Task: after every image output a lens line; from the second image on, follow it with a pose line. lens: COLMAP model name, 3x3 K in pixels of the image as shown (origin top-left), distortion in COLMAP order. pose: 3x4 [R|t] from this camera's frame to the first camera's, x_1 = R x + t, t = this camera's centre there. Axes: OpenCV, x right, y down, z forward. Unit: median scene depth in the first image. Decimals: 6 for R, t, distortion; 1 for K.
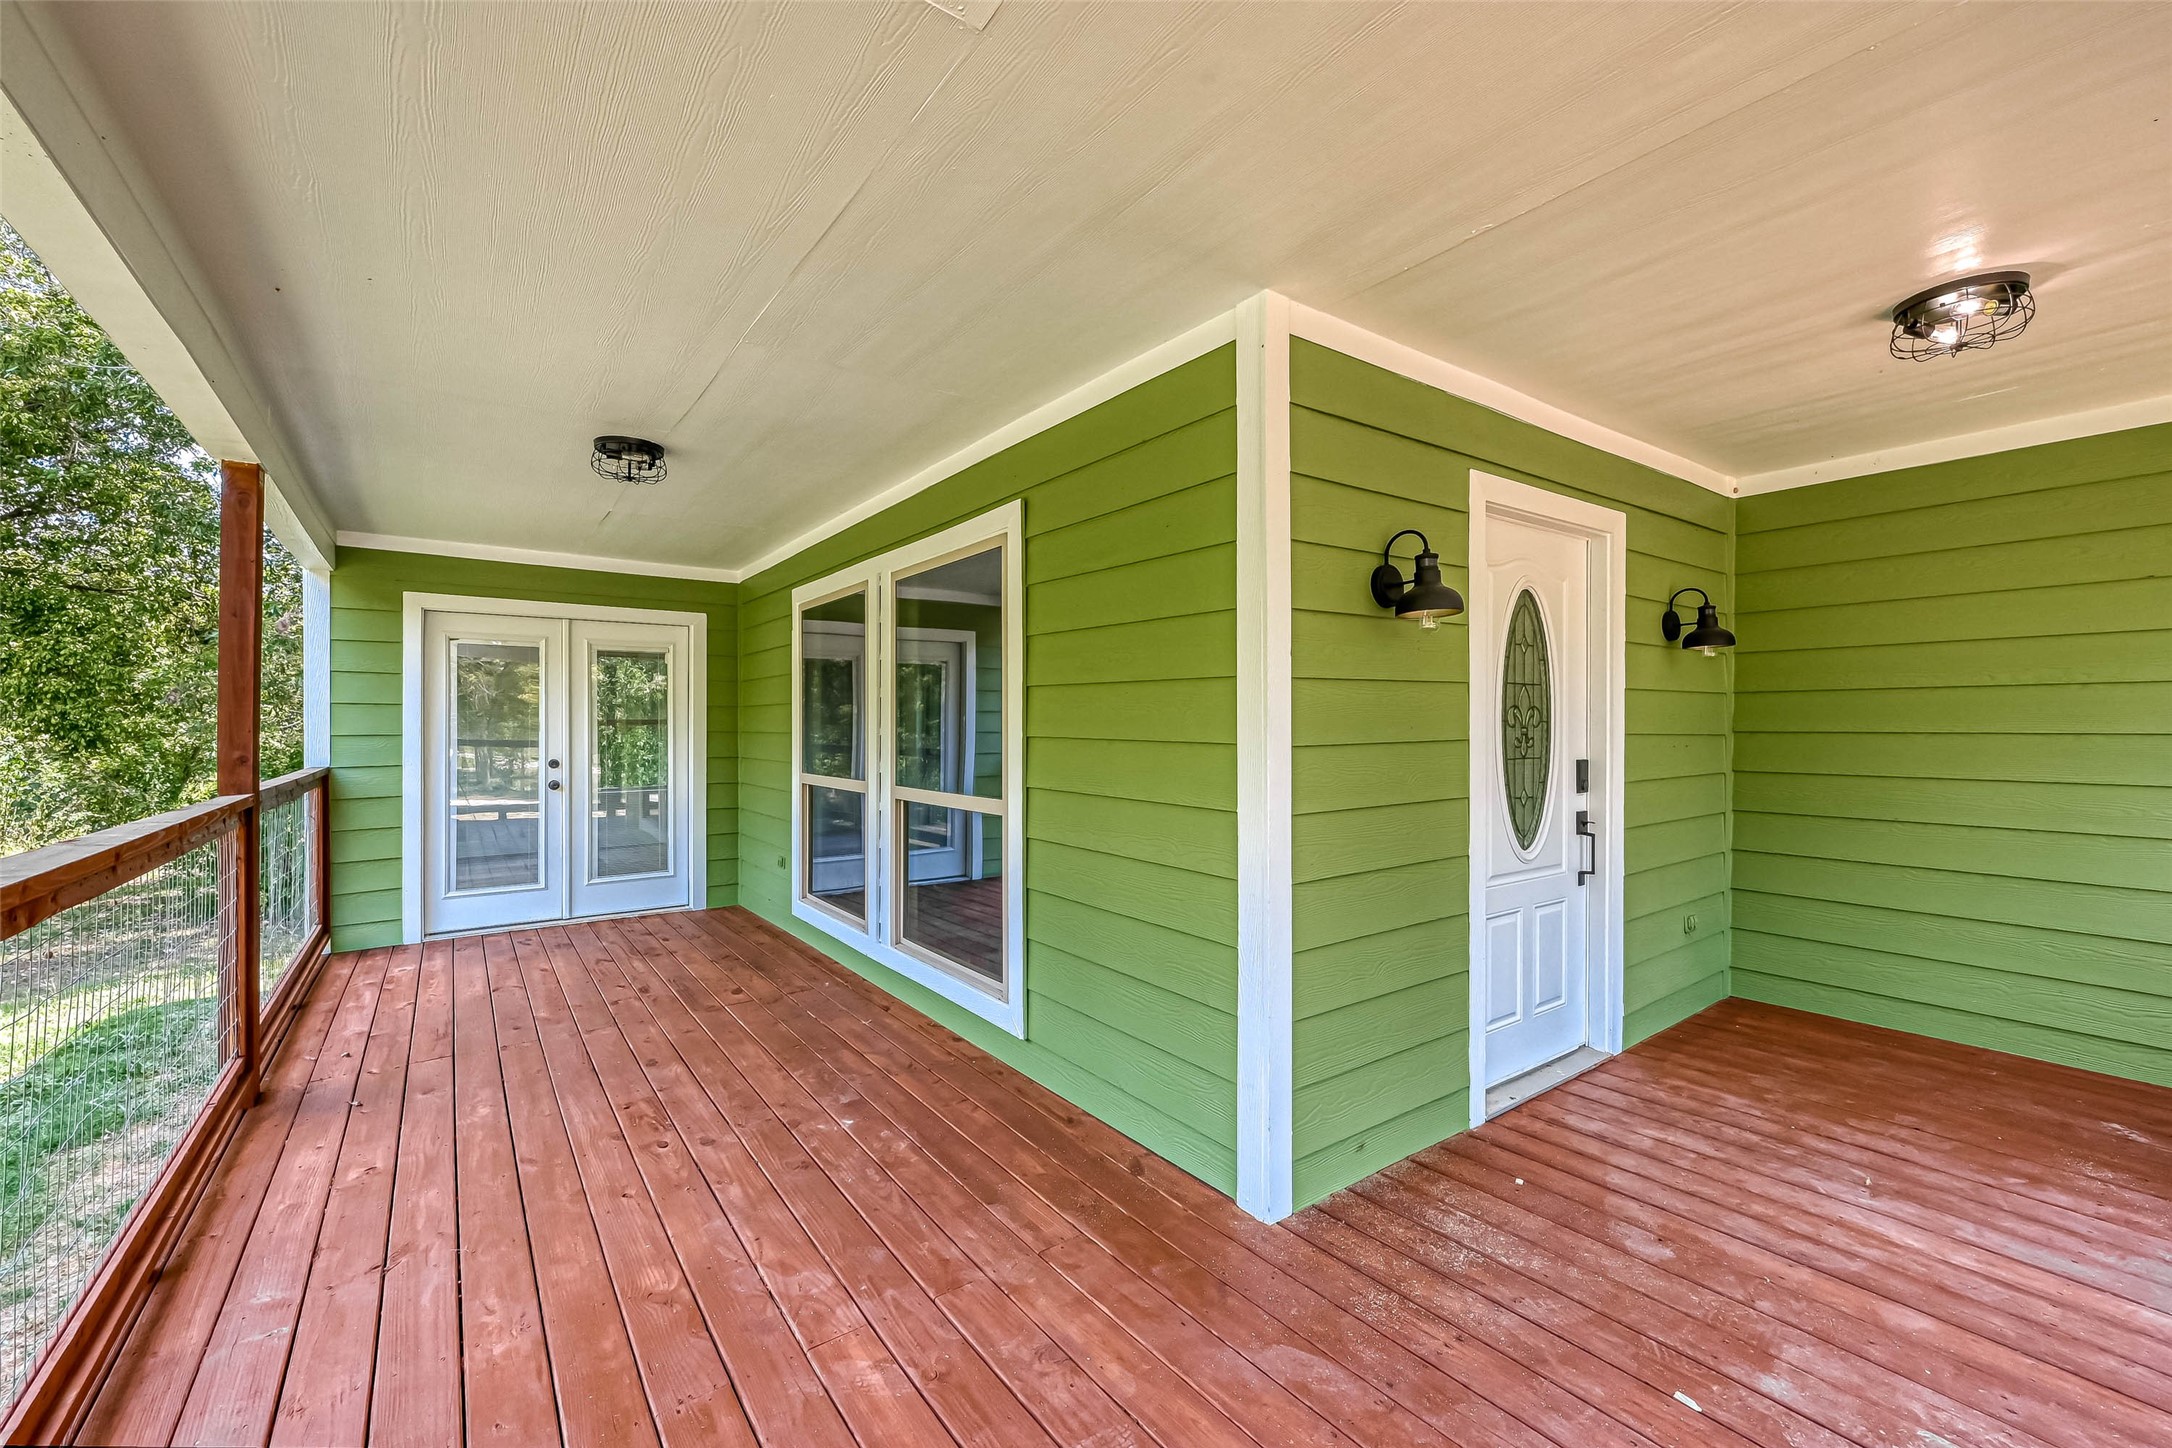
lens RADIAL K [[896.7, 0, 1086.0], [0, 896.7, 724.0], [0, 0, 1]] dist [-0.000318, 0.000004]
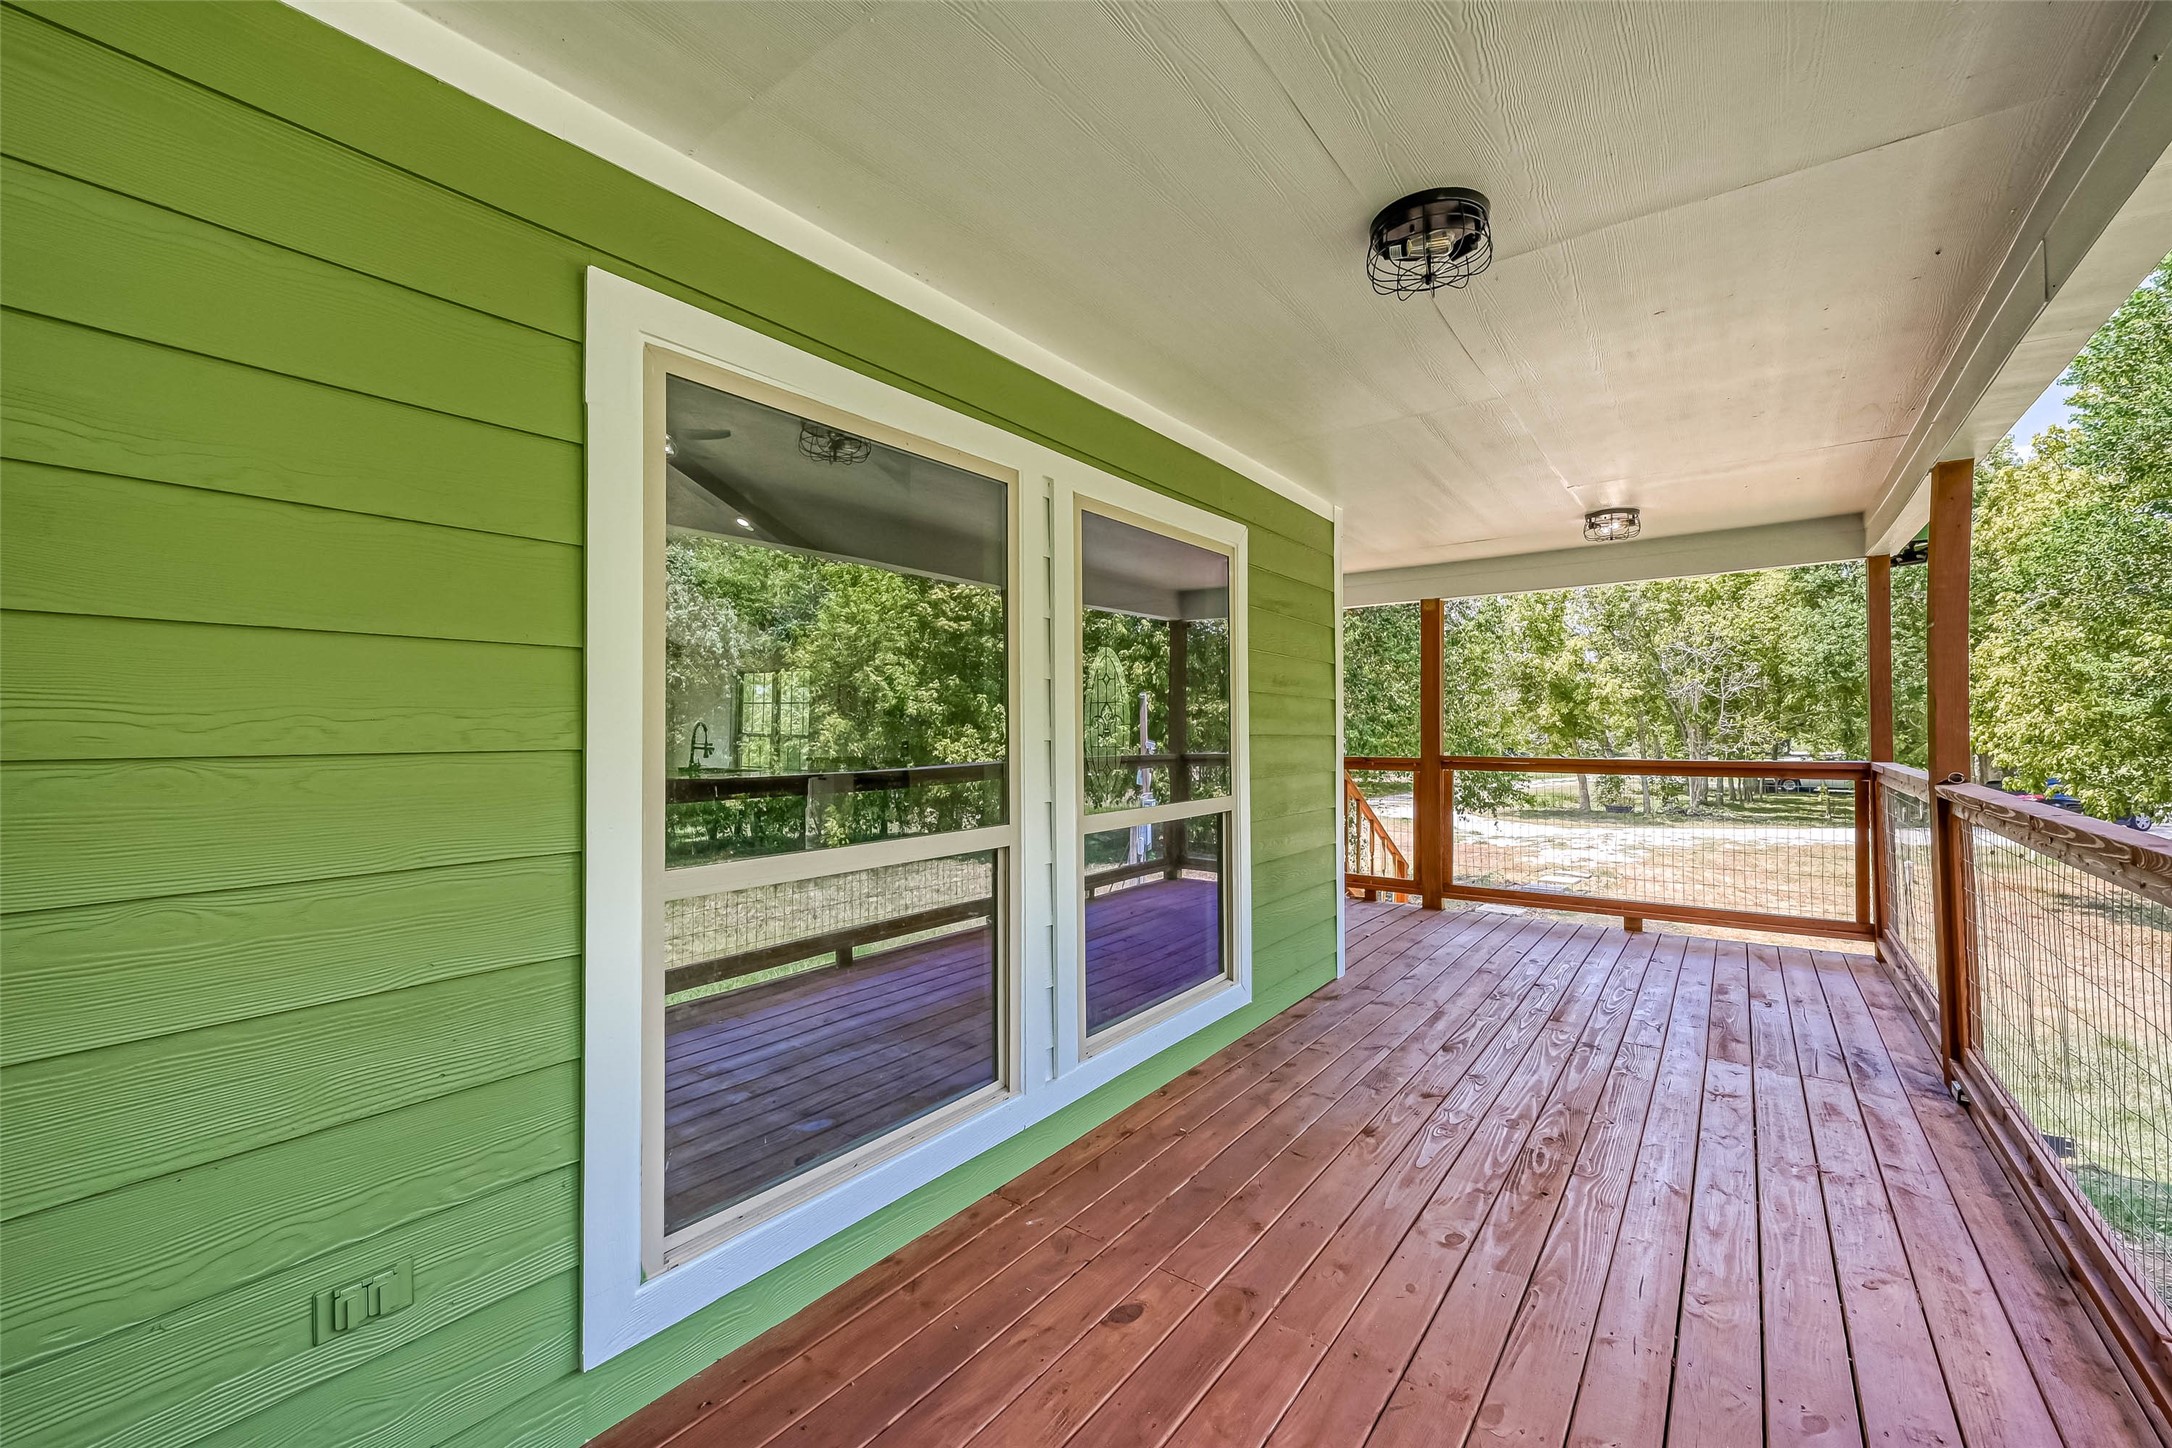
lens RADIAL K [[896.7, 0, 1086.0], [0, 896.7, 724.0], [0, 0, 1]] dist [-0.000318, 0.000004]
pose [[-0.312653, 0.004221, 0.949858, -0.955673], [0.002470, 0.999990, -0.003631, 0.002199], [-0.949864, 0.001211, -0.312660, 1.362252]]
